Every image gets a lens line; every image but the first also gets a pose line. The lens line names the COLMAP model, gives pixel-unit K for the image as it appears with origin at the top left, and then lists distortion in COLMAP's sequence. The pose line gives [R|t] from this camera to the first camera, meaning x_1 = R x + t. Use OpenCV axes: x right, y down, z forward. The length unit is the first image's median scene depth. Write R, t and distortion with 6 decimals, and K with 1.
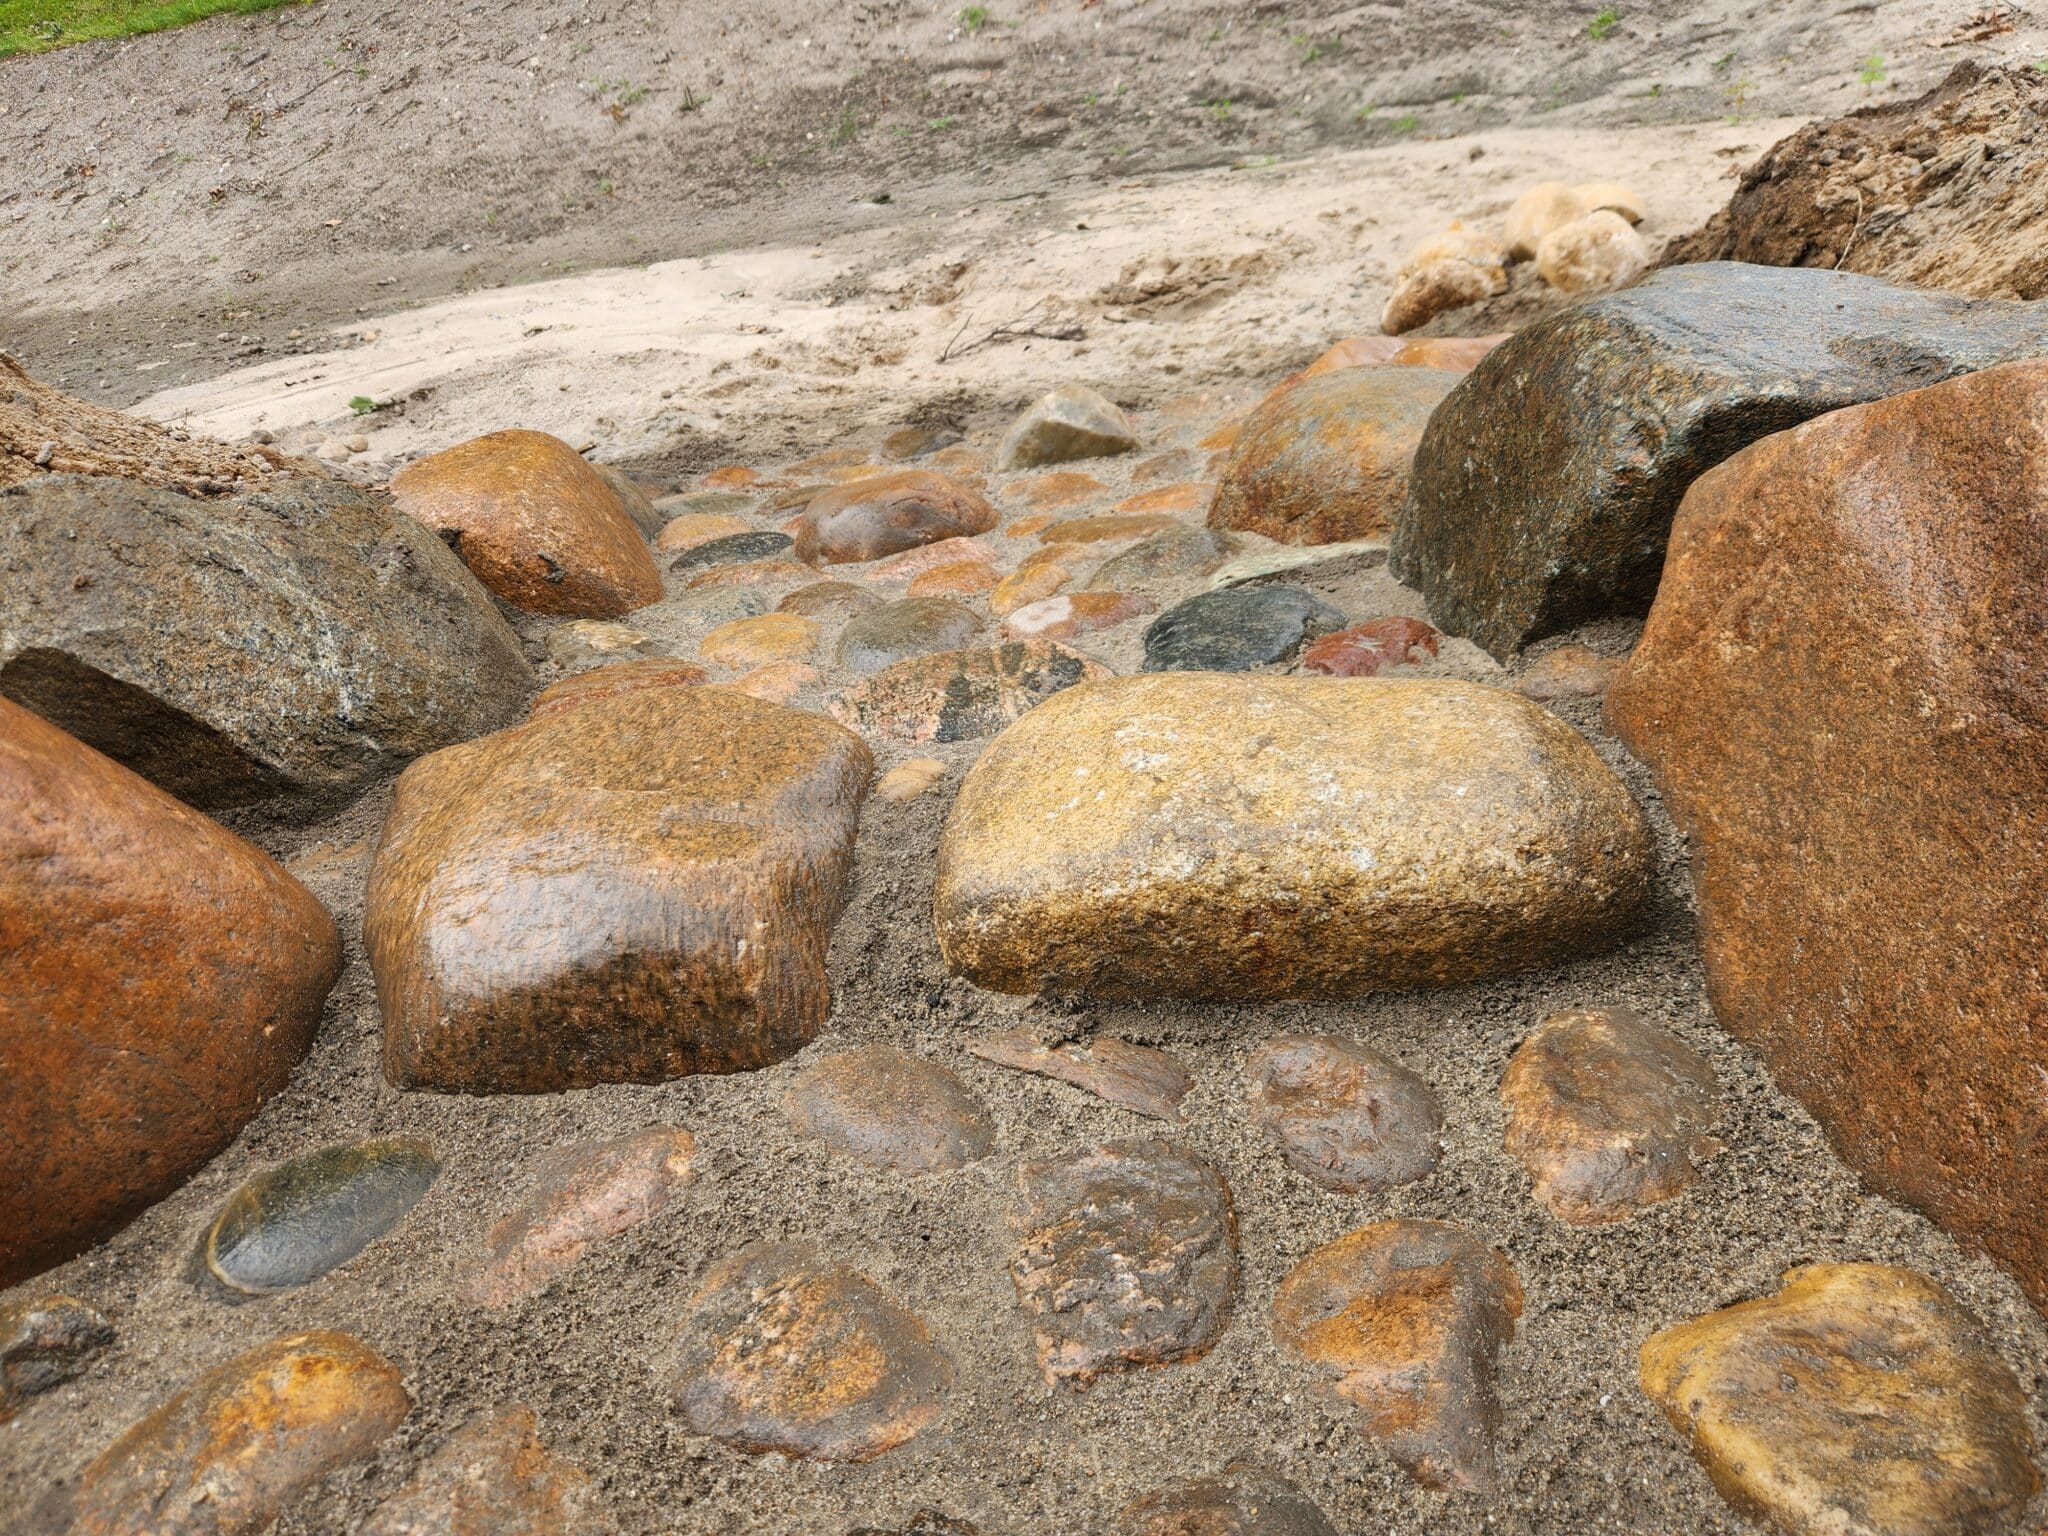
lens RADIAL K [[1408.0, 0, 1009.2], [0, 1408.0, 744.5], [0, 0, 1]] dist [0.088183, -0.084808]
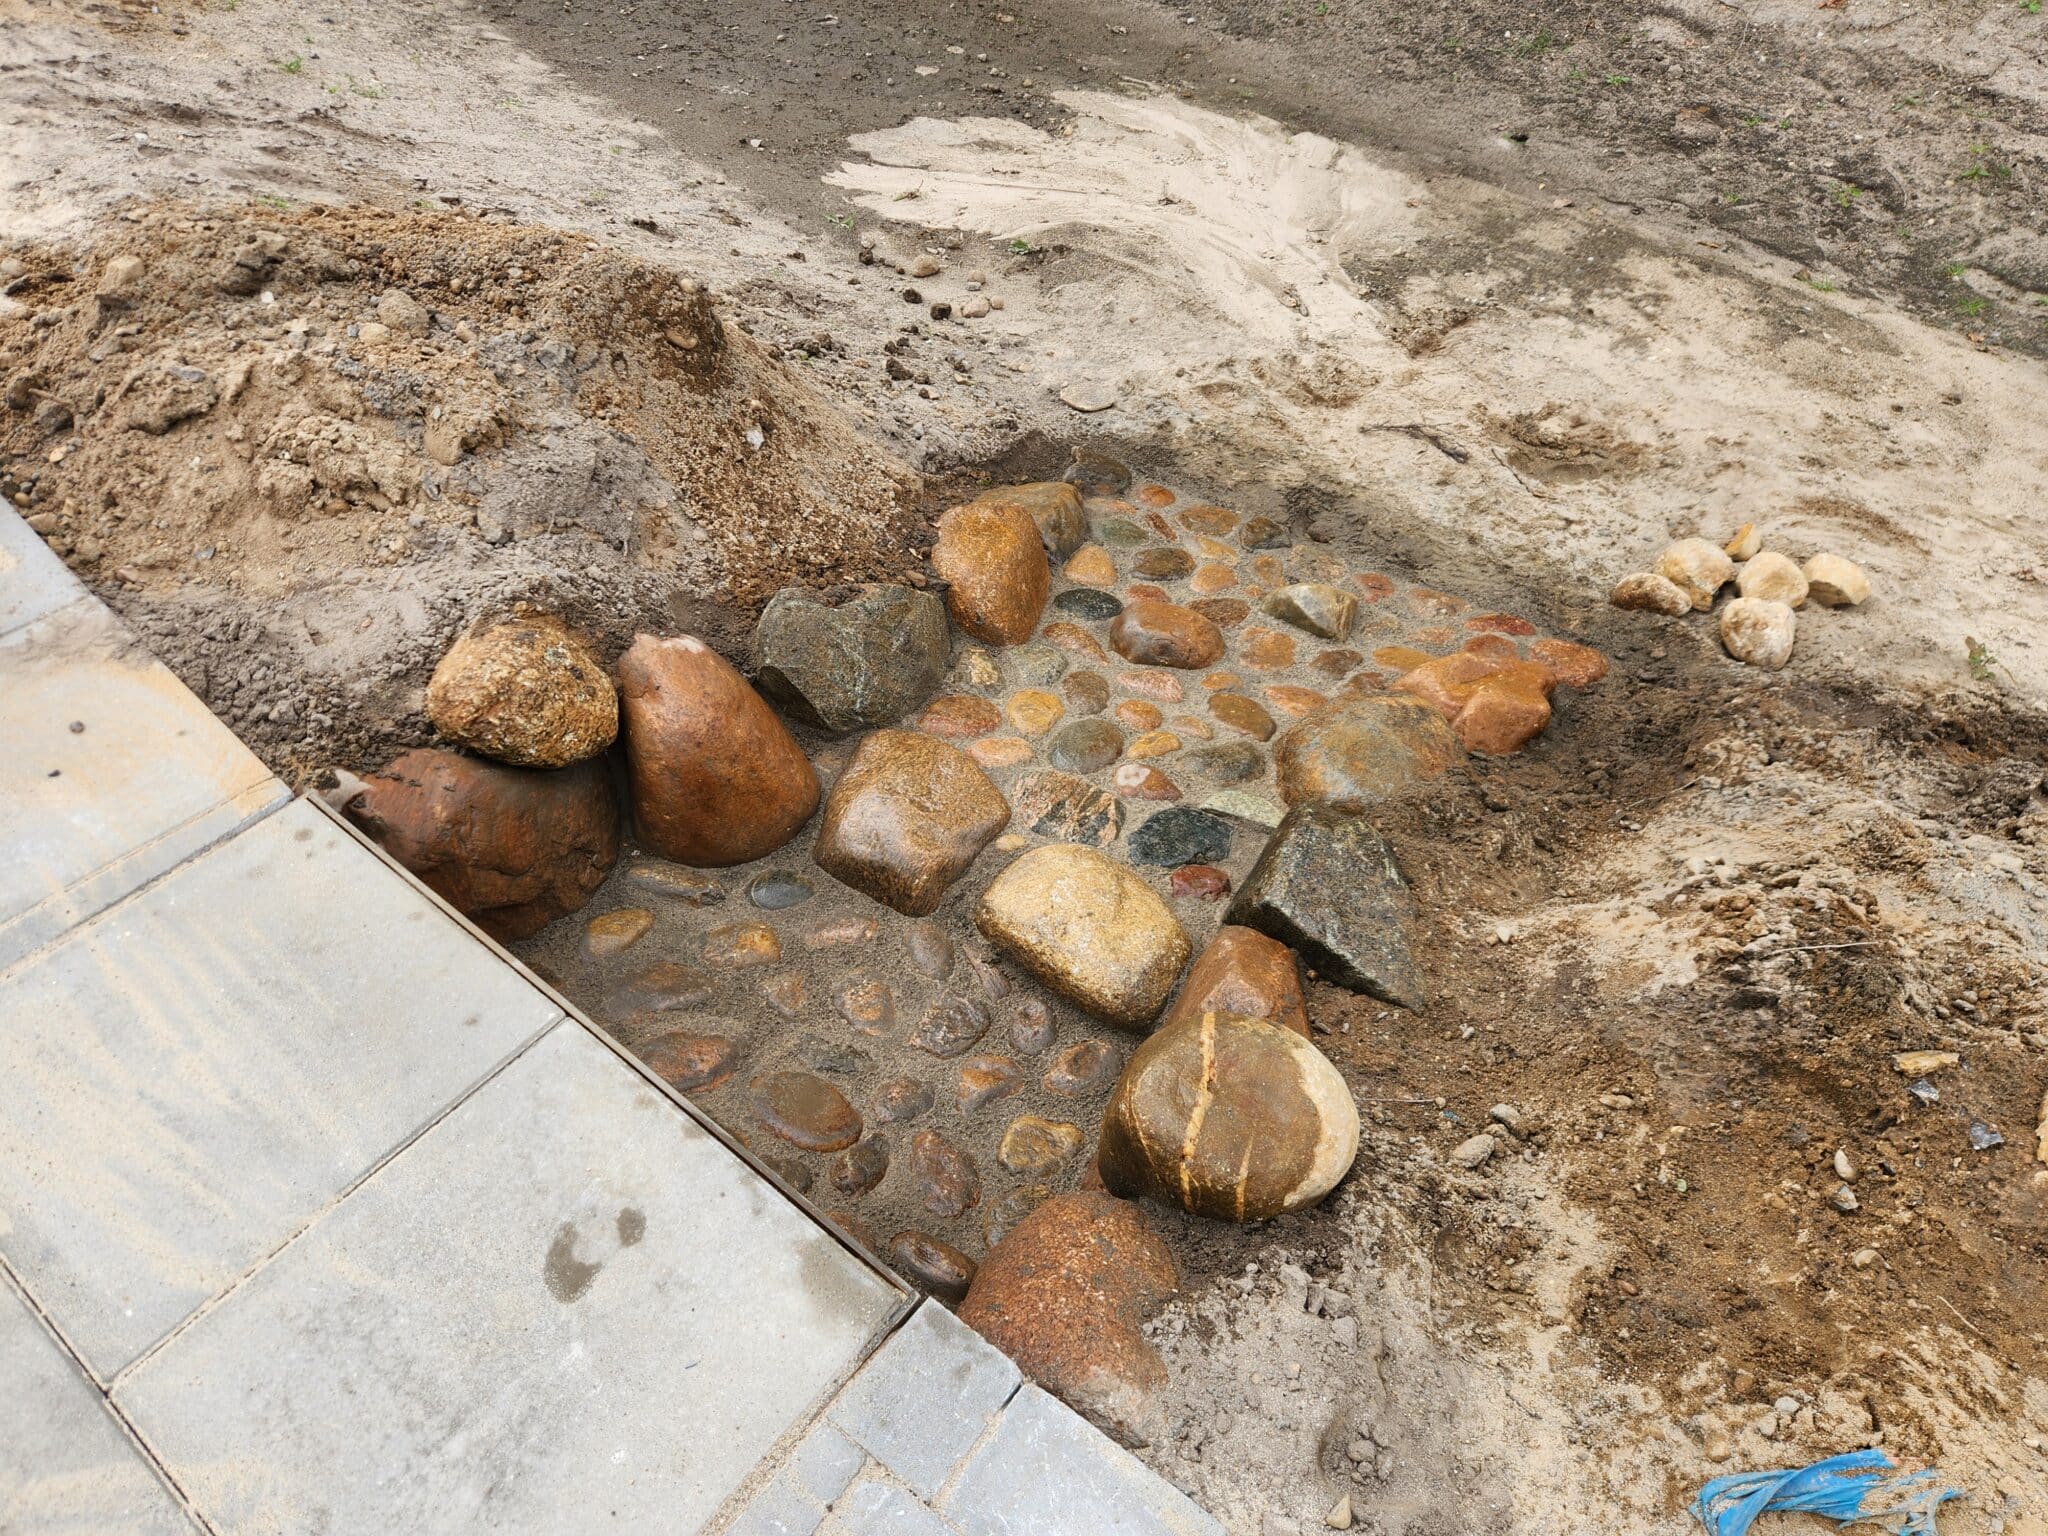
lens RADIAL K [[1408.0, 0, 1009.2], [0, 1408.0, 744.5], [0, 0, 1]] dist [0.088183, -0.084808]
pose [[0.834365, 0.491951, -0.248635, 0.194924], [-0.407392, 0.854214, 0.323034, -0.386511], [0.371304, -0.168236, 0.913143, -0.549792]]
